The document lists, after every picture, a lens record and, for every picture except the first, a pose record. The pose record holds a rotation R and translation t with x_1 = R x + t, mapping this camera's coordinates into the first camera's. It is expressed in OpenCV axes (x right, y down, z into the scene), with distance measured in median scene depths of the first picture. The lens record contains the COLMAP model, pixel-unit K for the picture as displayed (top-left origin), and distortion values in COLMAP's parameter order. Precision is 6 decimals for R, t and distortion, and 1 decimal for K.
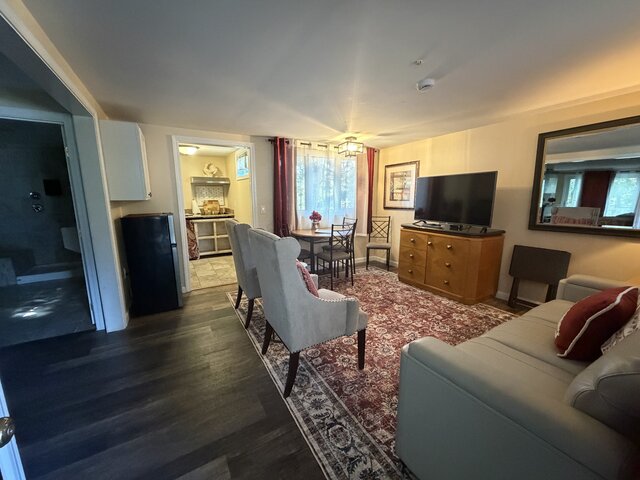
lens RADIAL K [[251.4, 0, 319.6], [0, 251.4, 240.6], [0, 0, 1]] dist [0.000892, 0.000065]
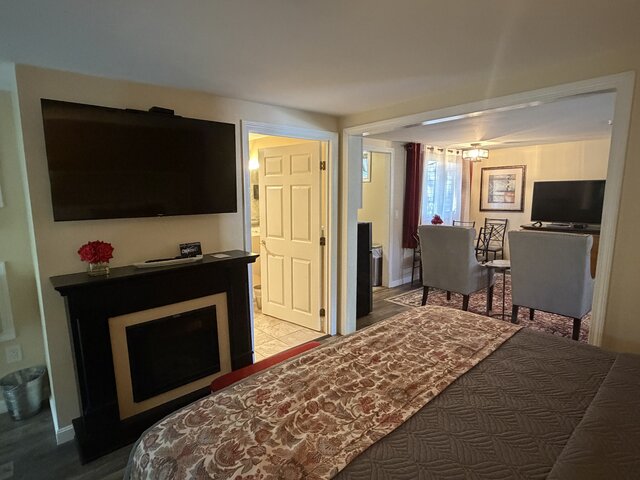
lens RADIAL K [[358.9, 0, 319.3], [0, 358.9, 240.9], [0, 0, 1]] dist [0.002406, -0.000761]
pose [[0.977123, -0.038574, 0.209146, -0.818819], [0.046858, 0.998295, -0.034796, 0.011586], [-0.207447, 0.043800, 0.977265, -0.294757]]
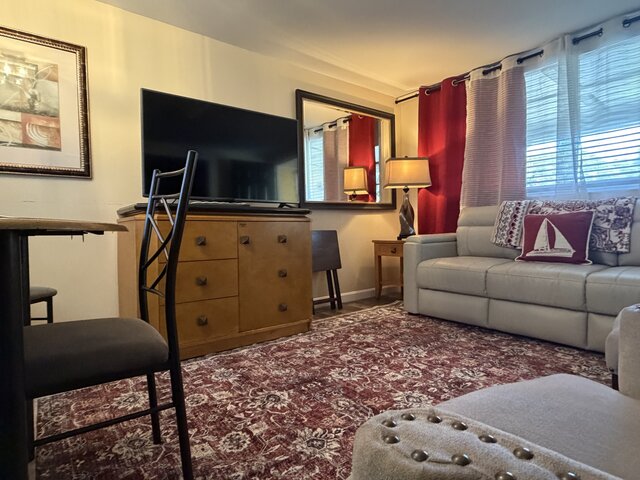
lens RADIAL K [[358.9, 0, 319.1], [0, 358.9, 239.2], [0, 0, 1]] dist [0.002406, -0.000761]
pose [[-0.124213, -0.021684, 0.992019, -0.201655], [0.185872, 0.981555, 0.044729, 0.006723], [-0.974691, 0.189944, -0.117892, 0.814435]]
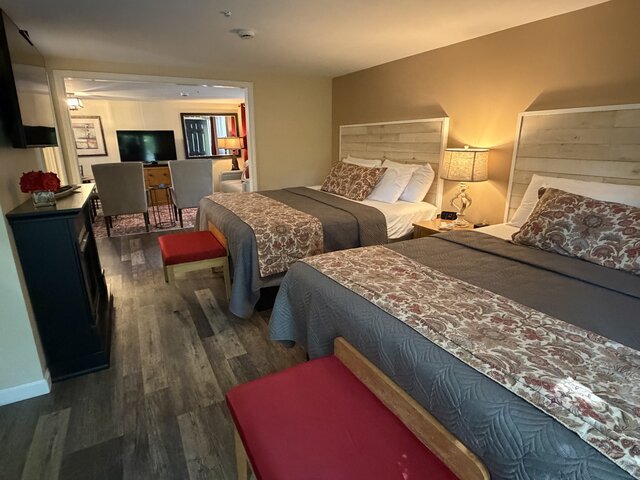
lens RADIAL K [[358.9, 0, 323.7], [0, 358.9, 242.4], [0, 0, 1]] dist [0.002406, -0.000761]
pose [[0.030453, -0.271922, 0.961837, -1.568547], [0.187719, 0.946717, 0.261704, 0.024801], [-0.981751, 0.172585, 0.079875, -0.152339]]
